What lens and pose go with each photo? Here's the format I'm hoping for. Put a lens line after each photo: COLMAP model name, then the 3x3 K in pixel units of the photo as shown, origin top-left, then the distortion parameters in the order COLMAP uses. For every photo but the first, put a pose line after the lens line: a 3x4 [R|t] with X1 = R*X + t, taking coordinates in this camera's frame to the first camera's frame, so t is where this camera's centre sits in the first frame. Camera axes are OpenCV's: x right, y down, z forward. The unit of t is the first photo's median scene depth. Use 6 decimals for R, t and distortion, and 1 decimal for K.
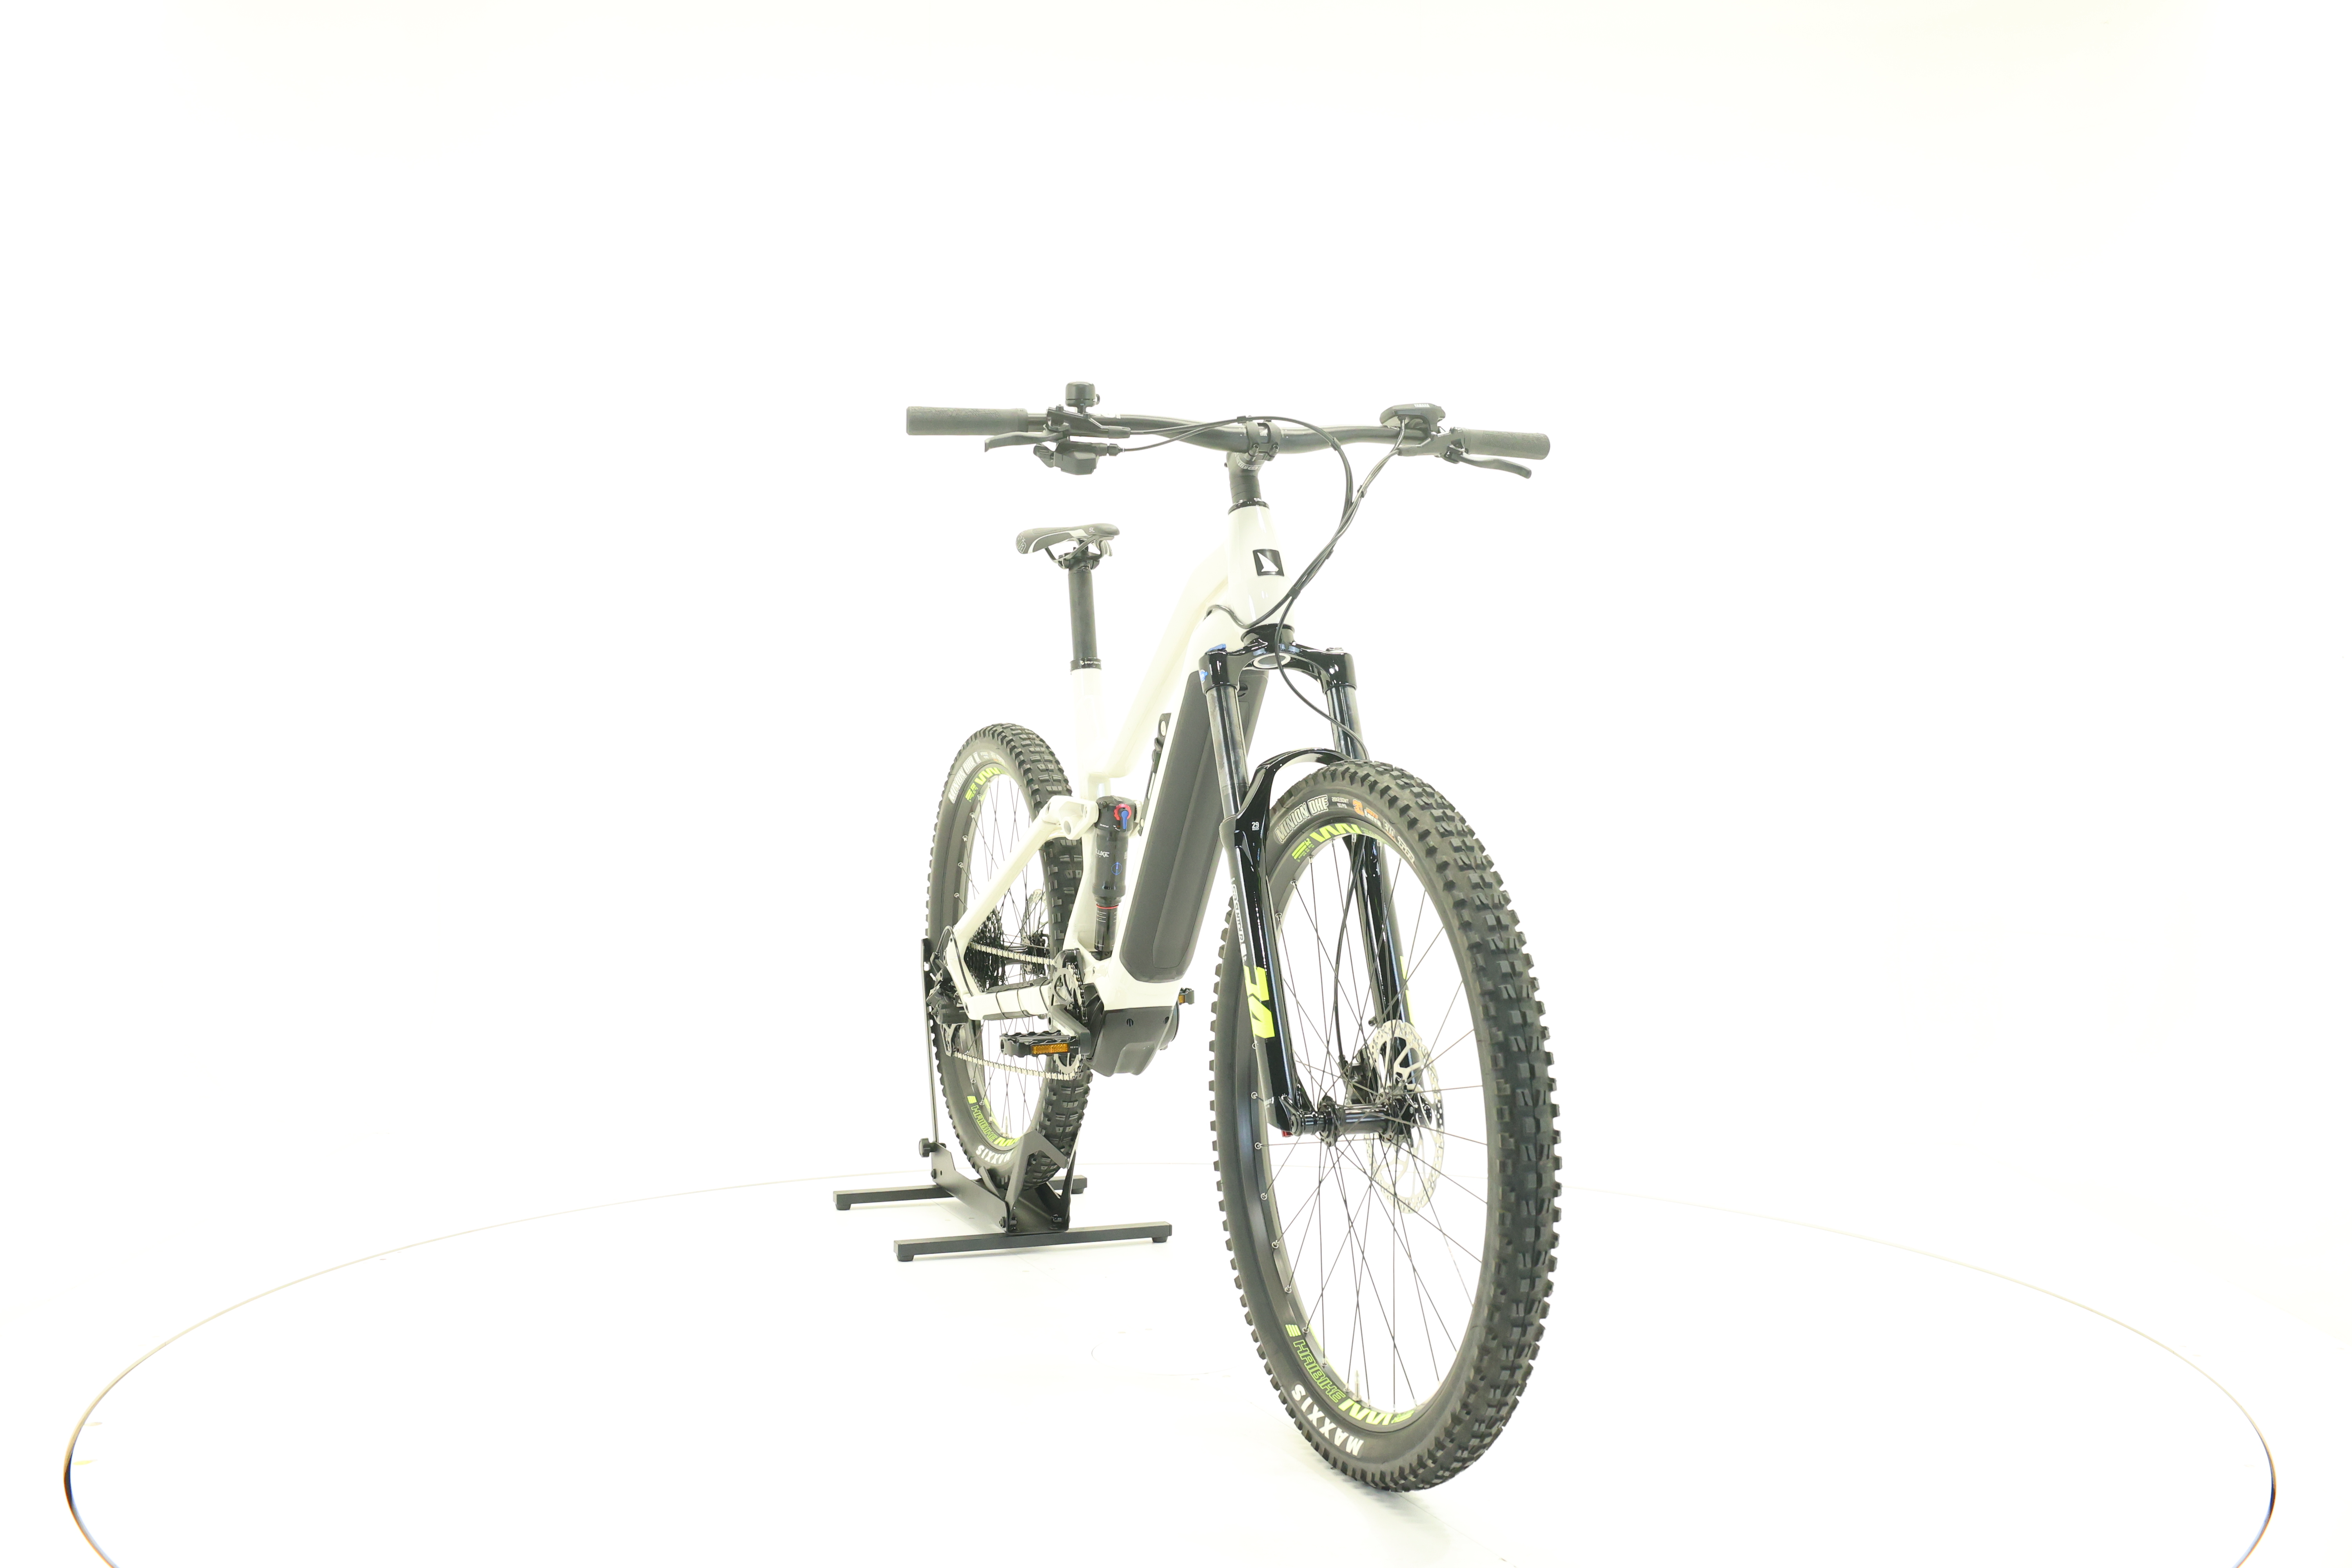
lens RADIAL K [[2386.5, 0, 1166.9], [0, 2386.5, 780.2], [0, 0, 1]] dist [-0.007299, 0.000000]
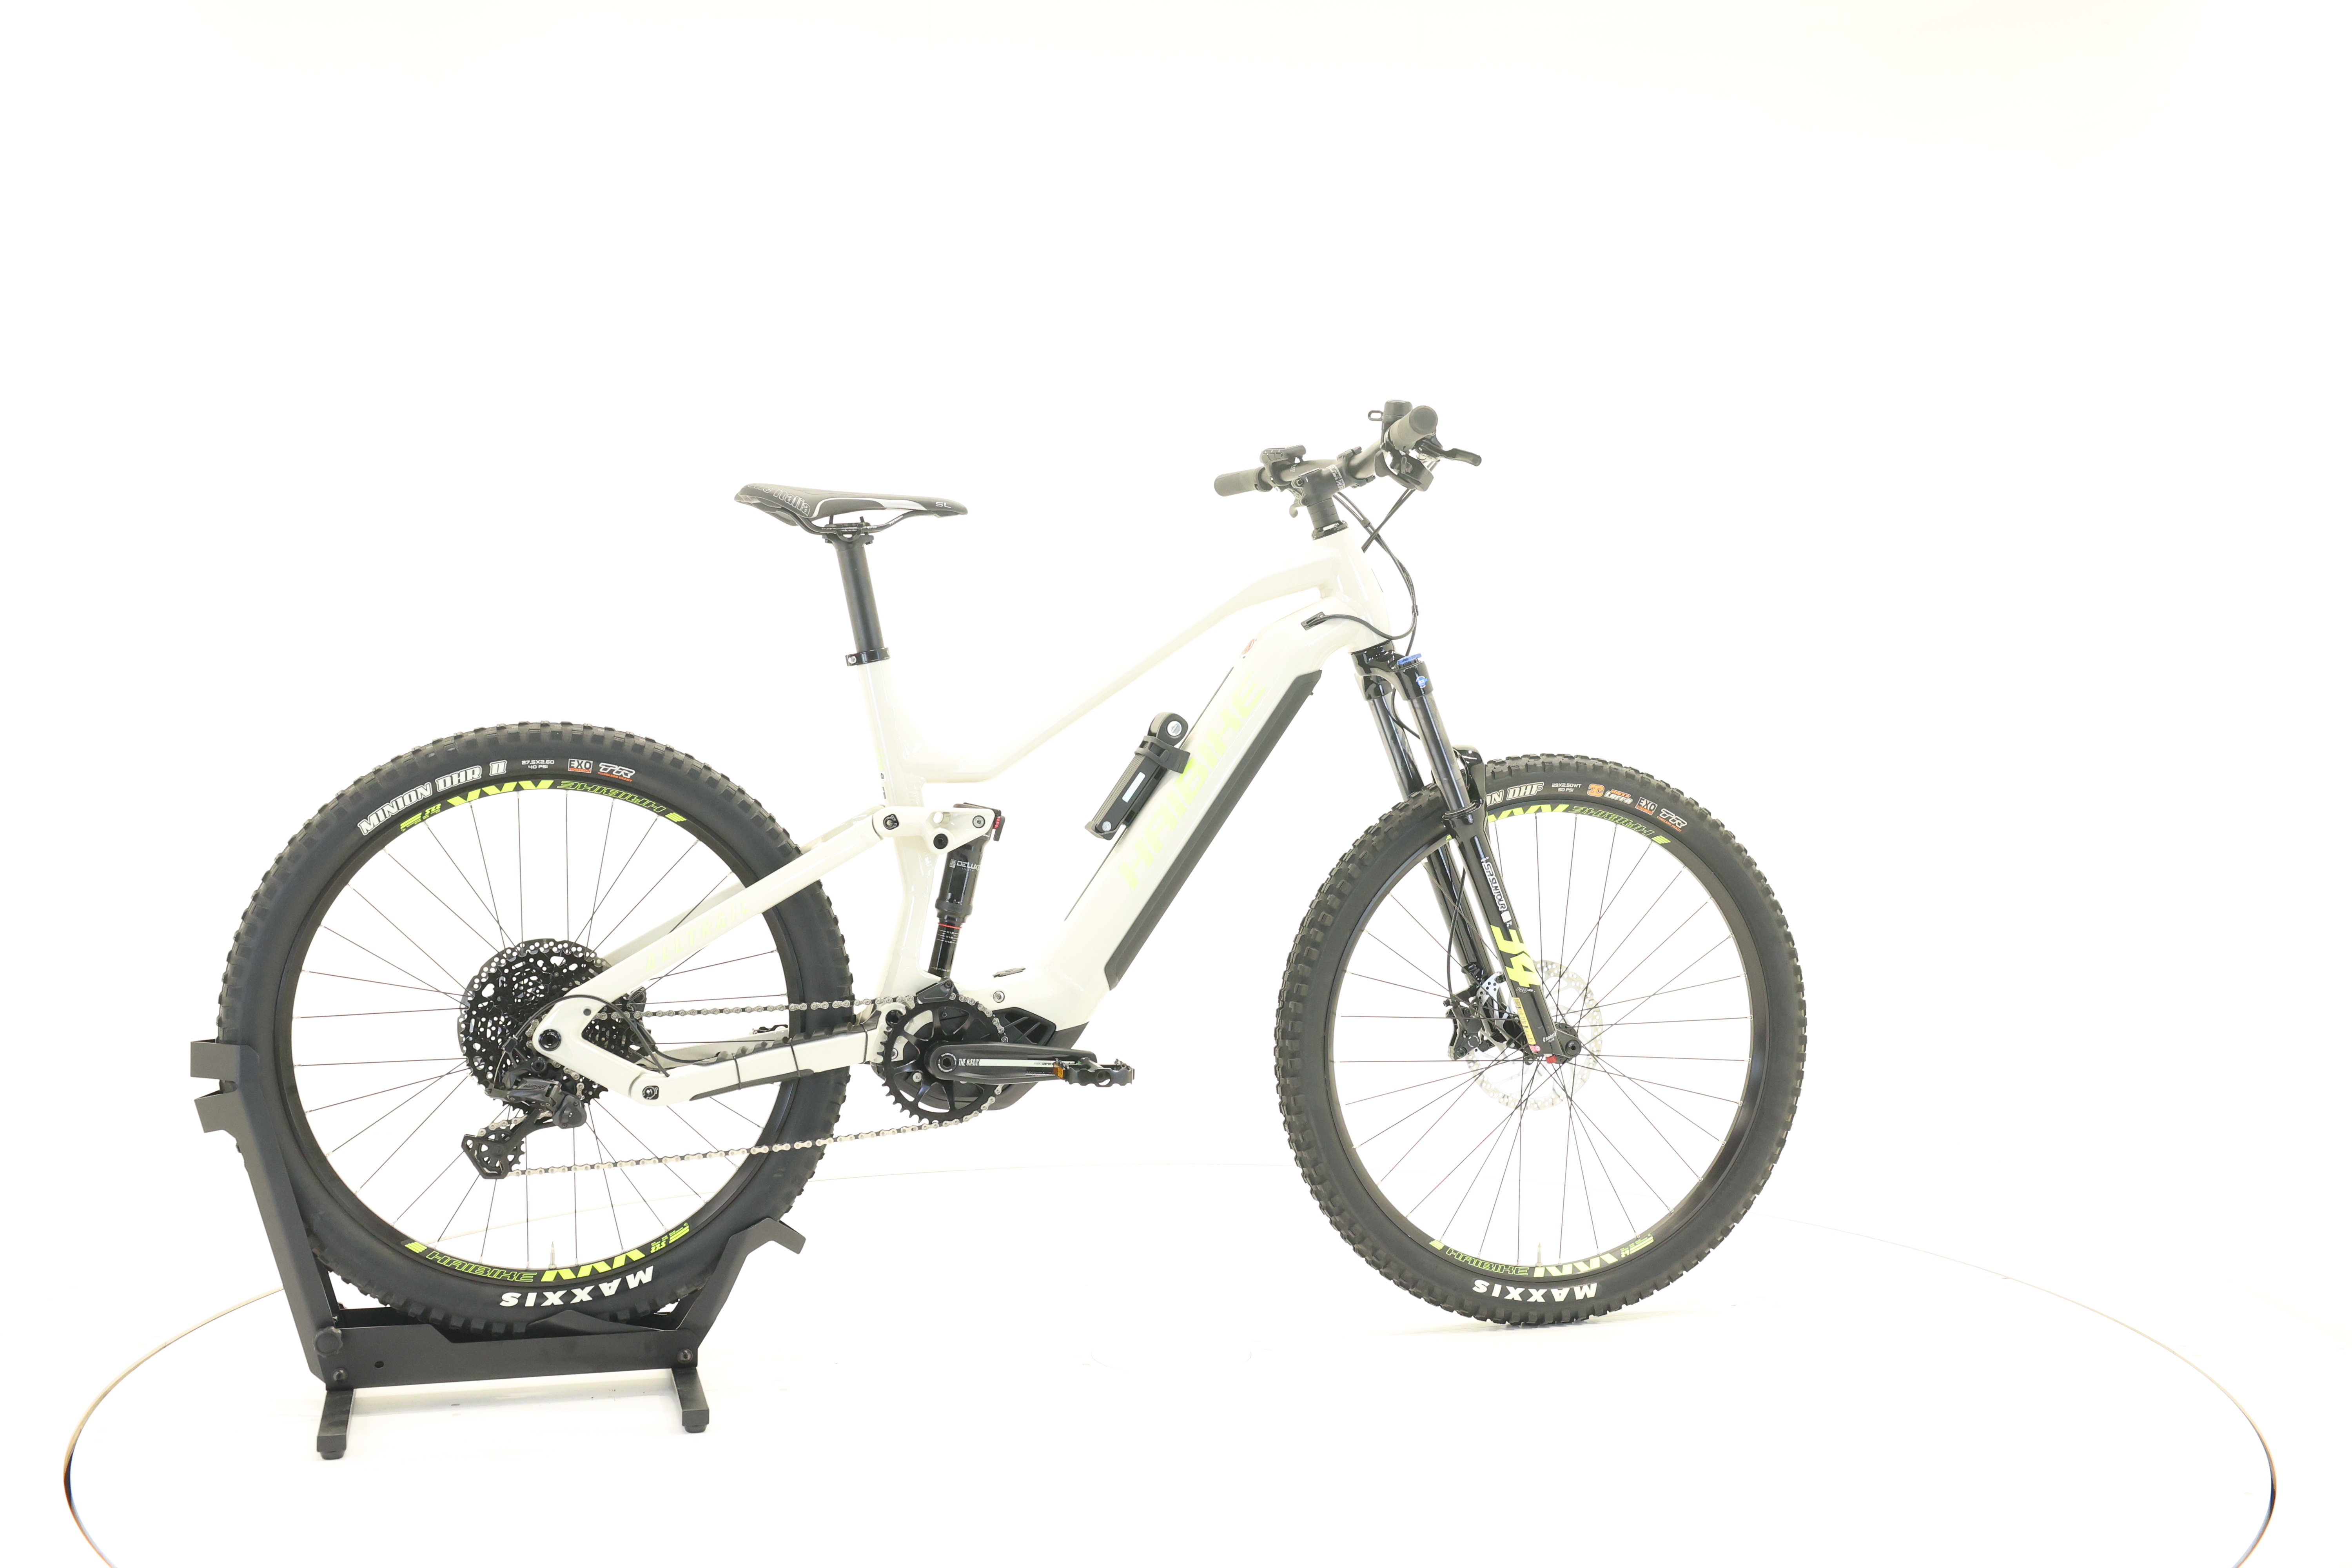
lens RADIAL K [[2386.5, 0, 1168.6], [0, 2386.5, 778.1], [0, 0, 1]] dist [-0.007299, 0.000000]
pose [[0.081380, -0.023711, 0.996401, -1.086407], [0.020457, 0.999546, 0.022115, -0.025160], [-0.996473, 0.018584, 0.081828, 1.004604]]
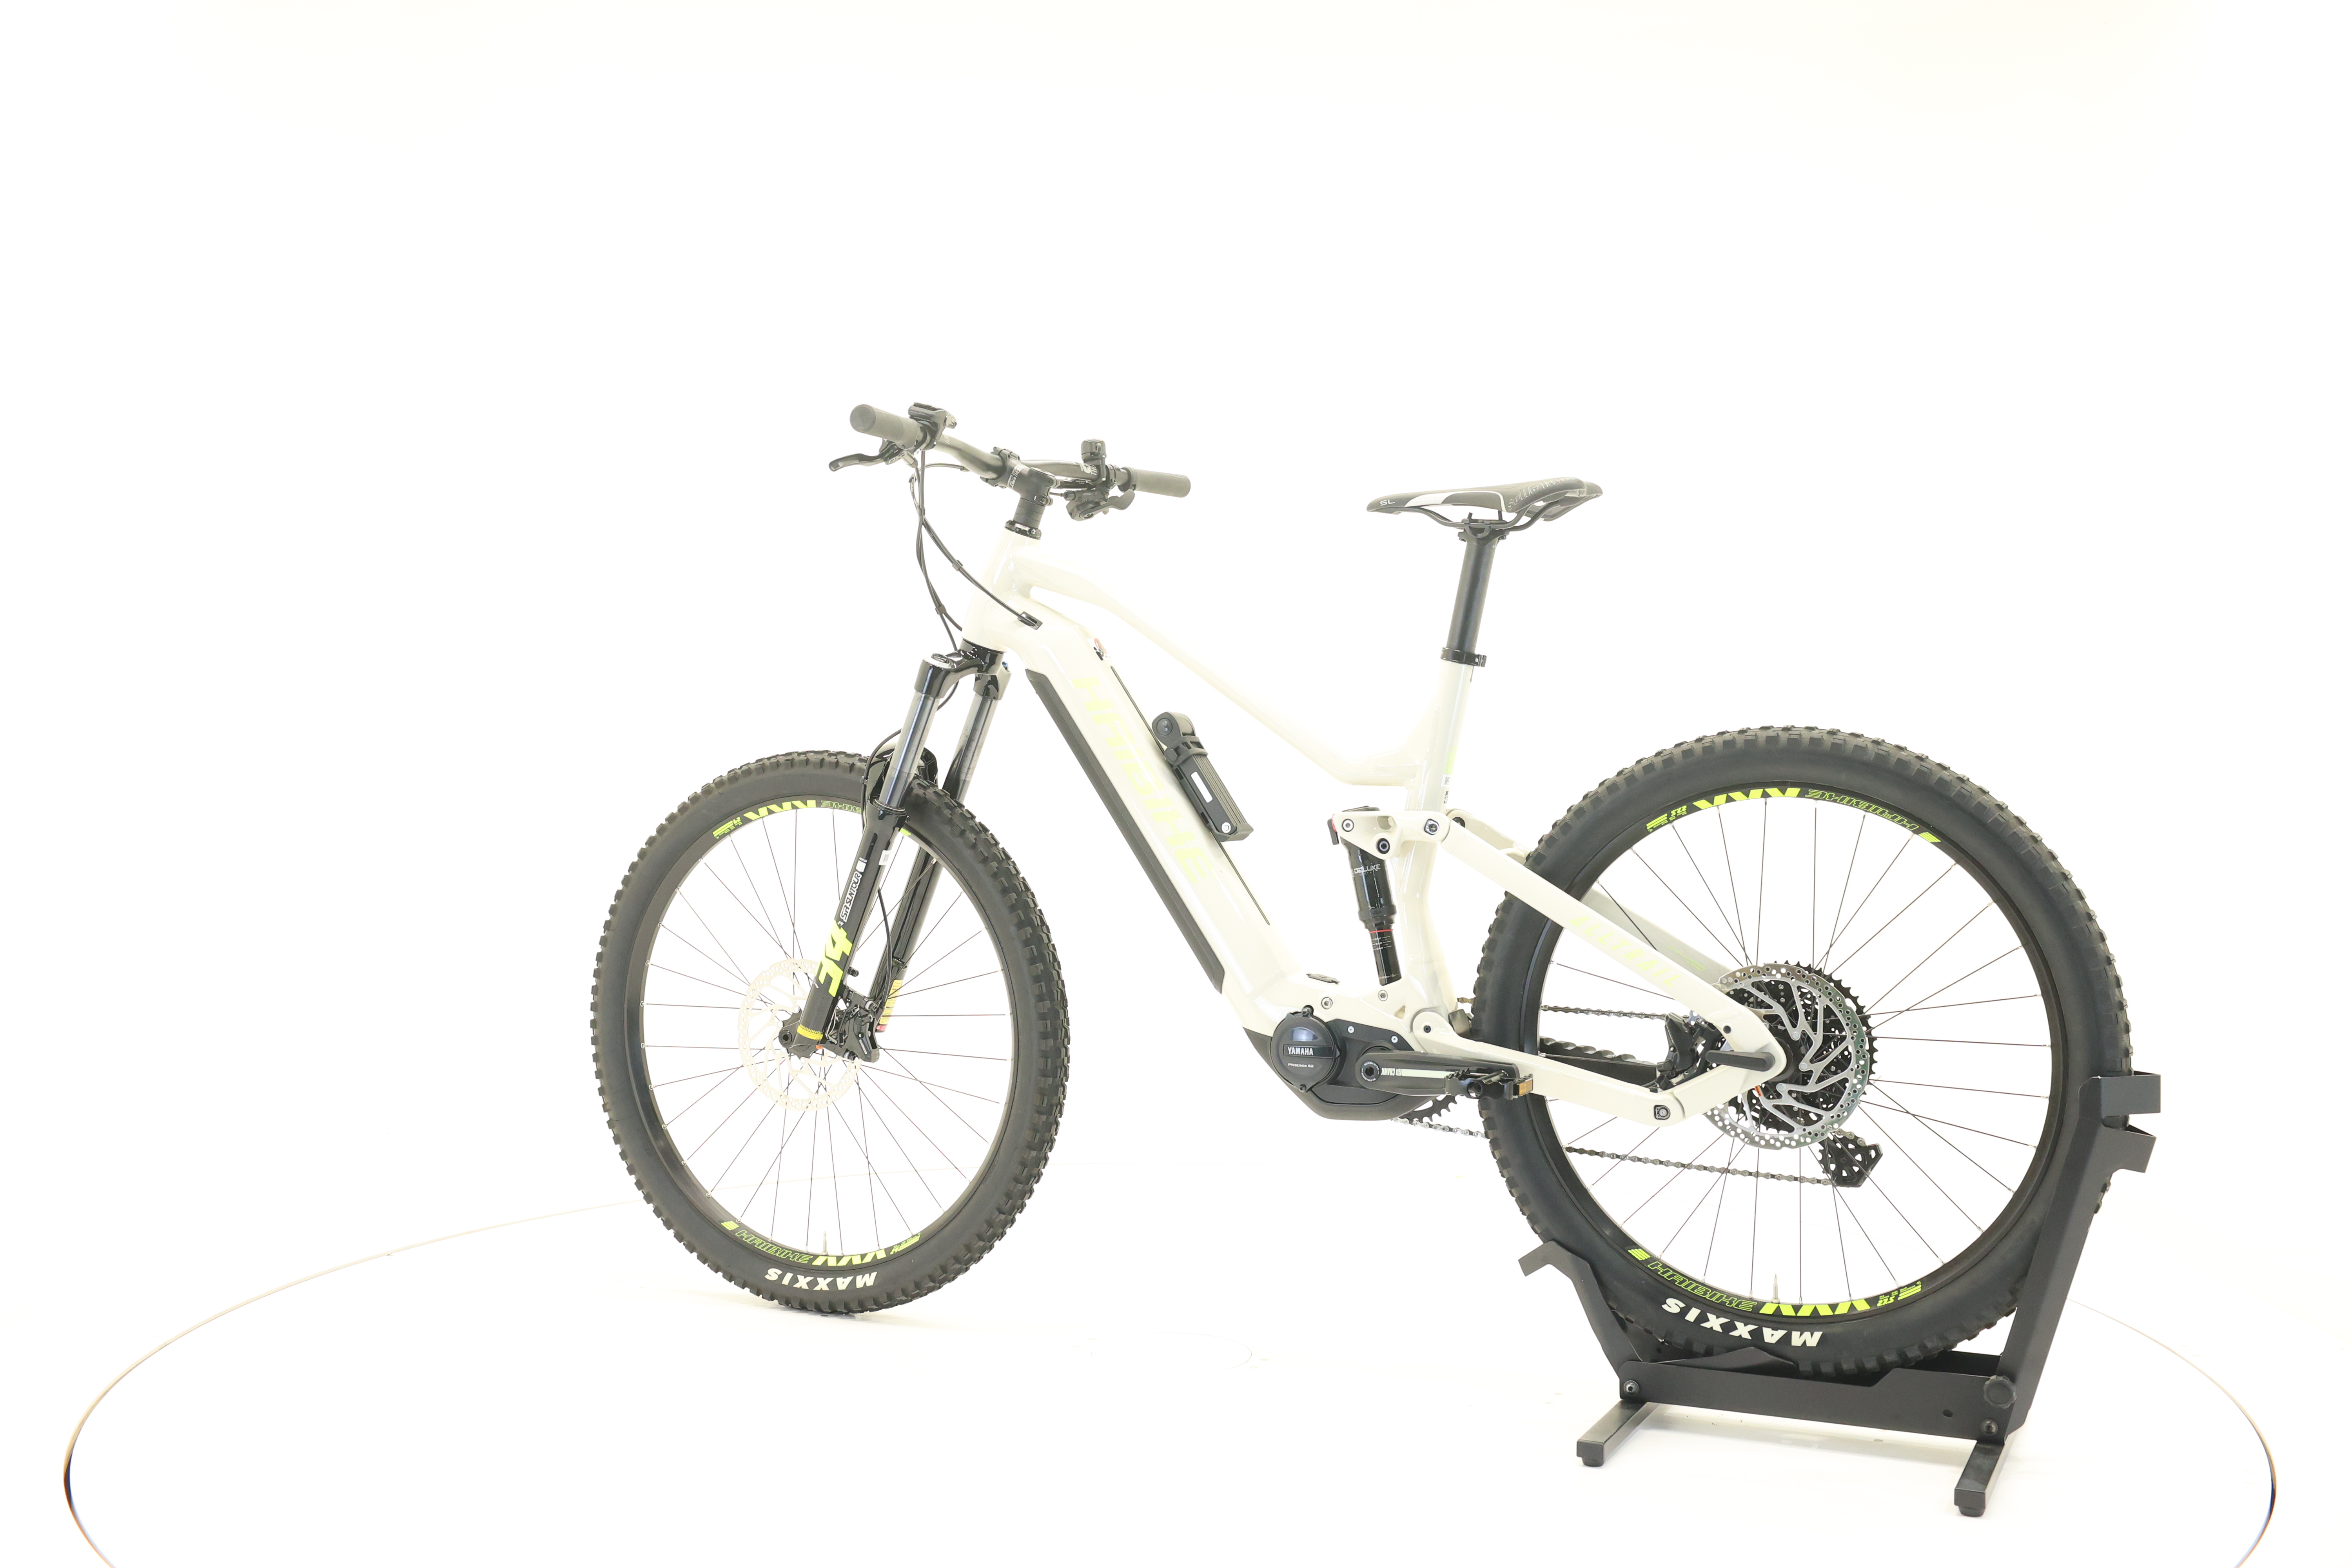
lens RADIAL K [[2386.5, 0, 1171.1], [0, 2386.5, 767.6], [0, 0, 1]] dist [-0.007299, 0.000000]
pose [[-0.722696, 0.008329, -0.691116, 0.759512], [-0.021397, 0.999179, 0.034416, -0.043379], [0.690835, 0.039660, -0.721924, 1.879894]]
